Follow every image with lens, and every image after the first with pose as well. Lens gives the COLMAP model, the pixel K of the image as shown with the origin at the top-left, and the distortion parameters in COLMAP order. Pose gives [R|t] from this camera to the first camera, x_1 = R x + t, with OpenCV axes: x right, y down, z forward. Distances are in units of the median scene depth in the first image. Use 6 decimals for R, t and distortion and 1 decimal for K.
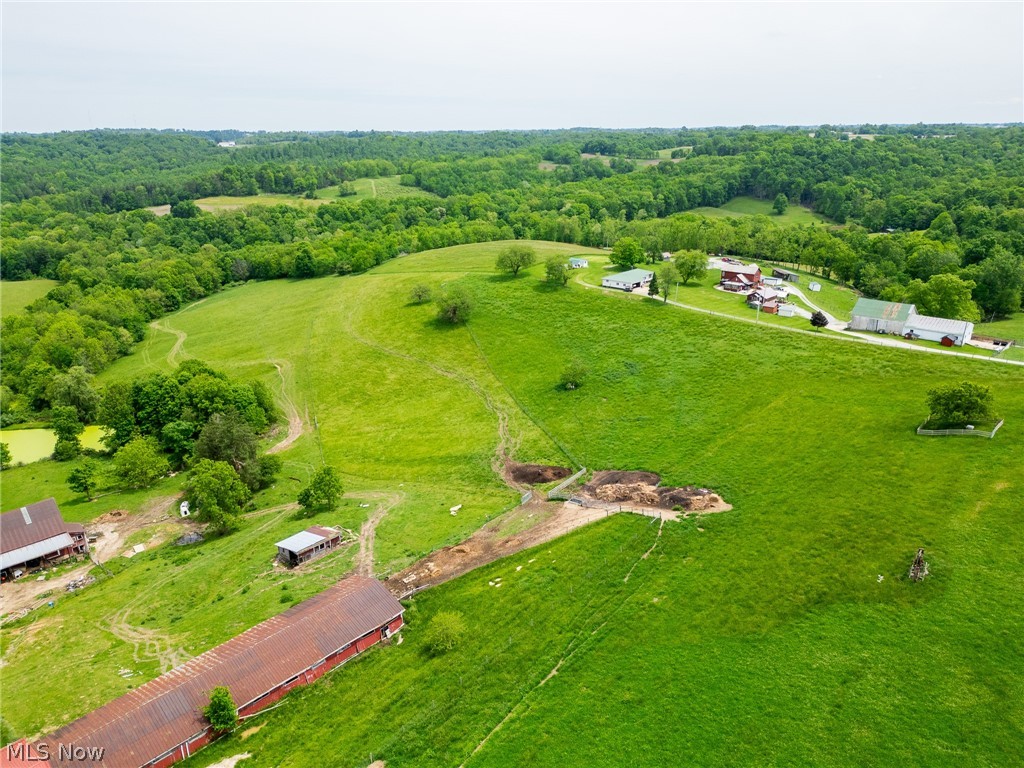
lens RADIAL K [[717.6, 0, 512.3], [0, 717.6, 383.7], [0, 0, 1]] dist [0.063078, -0.050583]
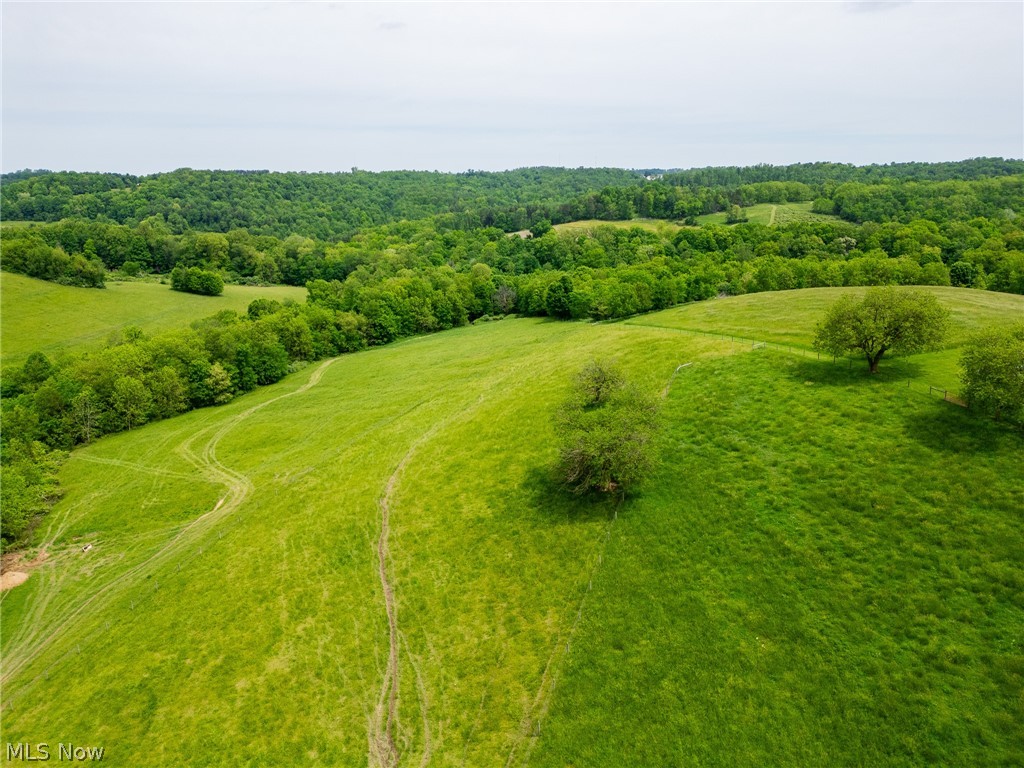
lens RADIAL K [[717.6, 0, 510.6], [0, 717.6, 385.0], [0, 0, 1]] dist [0.063078, -0.050583]
pose [[0.834470, 0.154027, -0.529089, 0.021499], [-0.181320, 0.983424, 0.000316, -0.049735], [0.520368, 0.095671, 0.848566, 0.267158]]
